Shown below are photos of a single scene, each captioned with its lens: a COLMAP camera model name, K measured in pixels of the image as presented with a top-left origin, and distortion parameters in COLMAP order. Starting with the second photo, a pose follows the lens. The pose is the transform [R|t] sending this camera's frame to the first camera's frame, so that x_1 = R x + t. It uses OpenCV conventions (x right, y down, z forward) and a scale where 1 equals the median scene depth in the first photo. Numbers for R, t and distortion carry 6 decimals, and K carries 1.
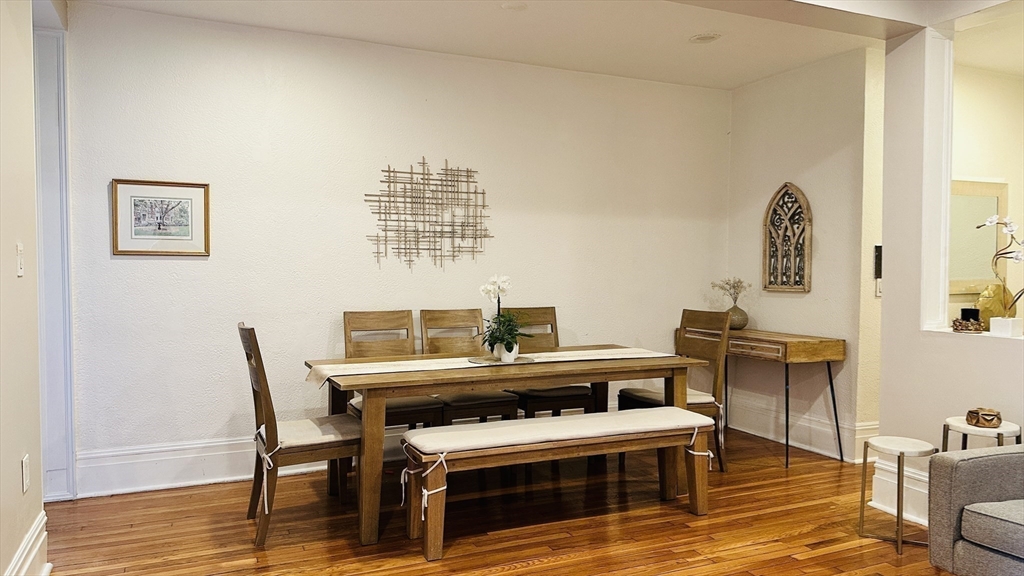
lens RADIAL K [[730.5, 0, 512.0], [0, 730.5, 288.0], [0, 0, 1]] dist [0.019690, -0.003396]
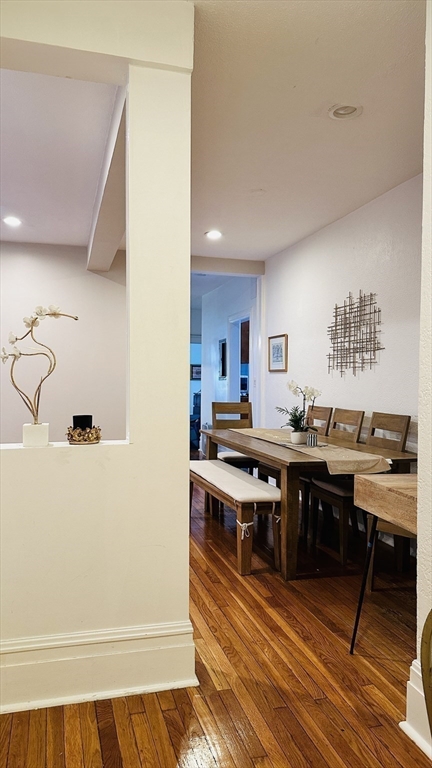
lens RADIAL K [[547.9, 0, 216.0], [0, 547.9, 384.0], [0, 0, 1]] dist [0.019690, -0.003396]
pose [[-0.149440, 0.001962, -0.988769, 0.882911], [-0.031608, 0.999477, 0.006760, -0.013352], [0.988265, 0.032264, -0.149300, 0.904752]]
